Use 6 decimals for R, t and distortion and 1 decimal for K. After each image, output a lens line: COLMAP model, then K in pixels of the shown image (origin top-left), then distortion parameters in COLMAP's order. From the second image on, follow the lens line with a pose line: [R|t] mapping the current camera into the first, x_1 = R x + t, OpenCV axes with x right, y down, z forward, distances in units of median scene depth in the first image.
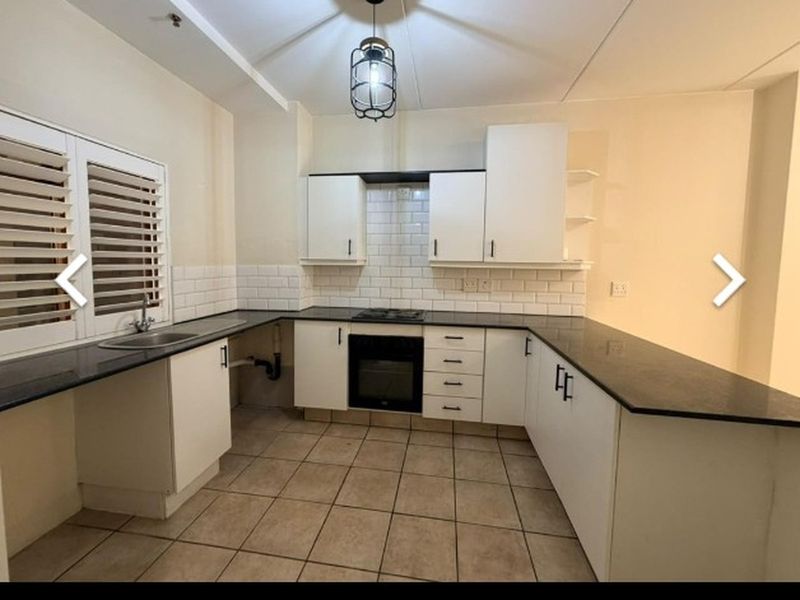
lens RADIAL K [[317.3, 0, 403.2], [0, 317.3, 282.5], [0, 0, 1]] dist [-0.002134, -0.000510]
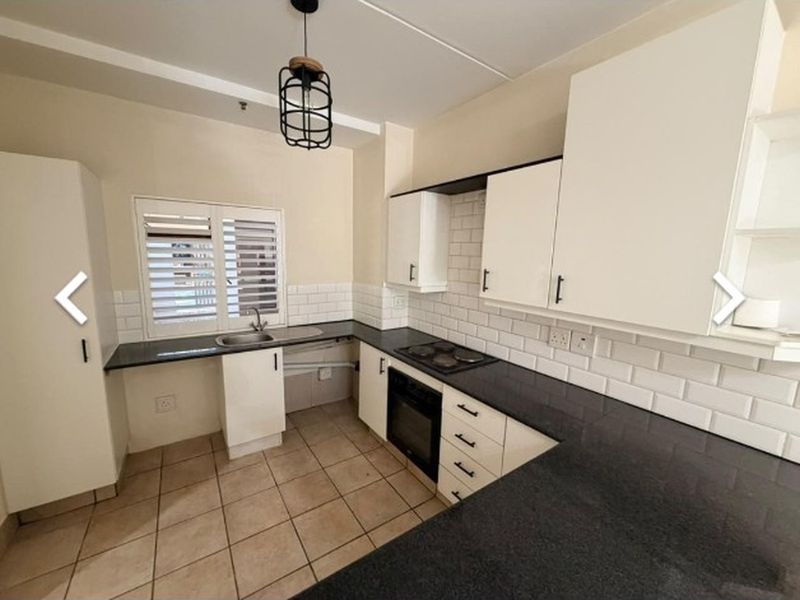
lens RADIAL K [[317.3, 0, 400.2], [0, 317.3, 301.8], [0, 0, 1]] dist [-0.002134, -0.000510]
pose [[0.678240, 0.114756, -0.725825, 0.524749], [-0.062069, 0.993148, 0.099021, -0.126783], [0.732215, -0.022109, 0.680715, 0.381473]]
